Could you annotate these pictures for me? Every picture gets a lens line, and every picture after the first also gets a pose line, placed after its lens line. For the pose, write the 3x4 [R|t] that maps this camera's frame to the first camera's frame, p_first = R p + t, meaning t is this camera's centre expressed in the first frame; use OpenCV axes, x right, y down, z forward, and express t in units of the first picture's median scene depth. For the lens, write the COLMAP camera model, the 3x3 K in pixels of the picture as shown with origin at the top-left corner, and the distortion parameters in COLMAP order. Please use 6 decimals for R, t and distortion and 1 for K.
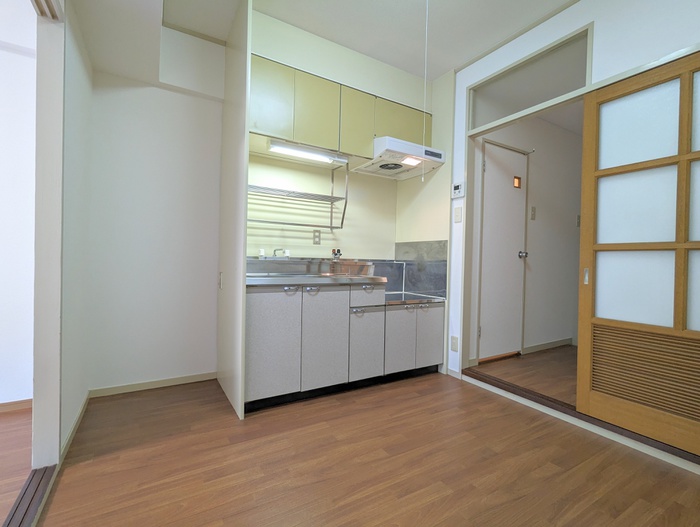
lens RADIAL K [[336.2, 0, 350.0], [0, 336.2, 263.5], [0, 0, 1]] dist [0.015429, -0.011450]
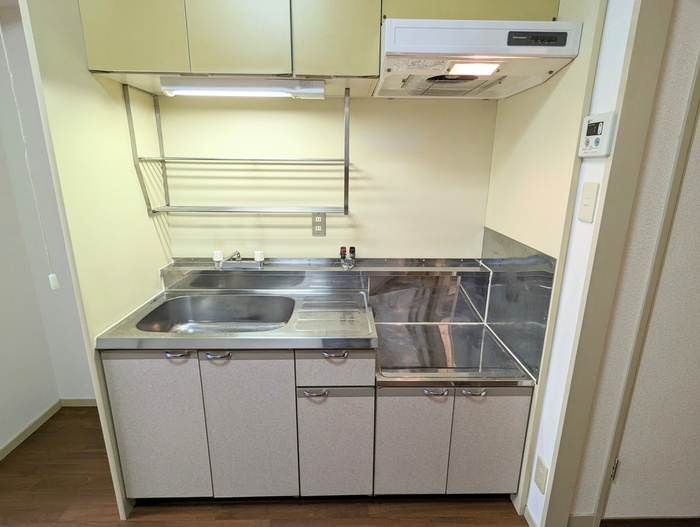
lens RADIAL K [[373.2, 0, 350.0], [0, 373.2, 263.5], [0, 0, 1]] dist [-0.003745, -0.000648]
pose [[0.864724, 0.114780, -0.488955, 0.300828], [0.007141, 0.970628, 0.240479, -0.181259], [0.502196, -0.211440, 0.838506, 0.490060]]
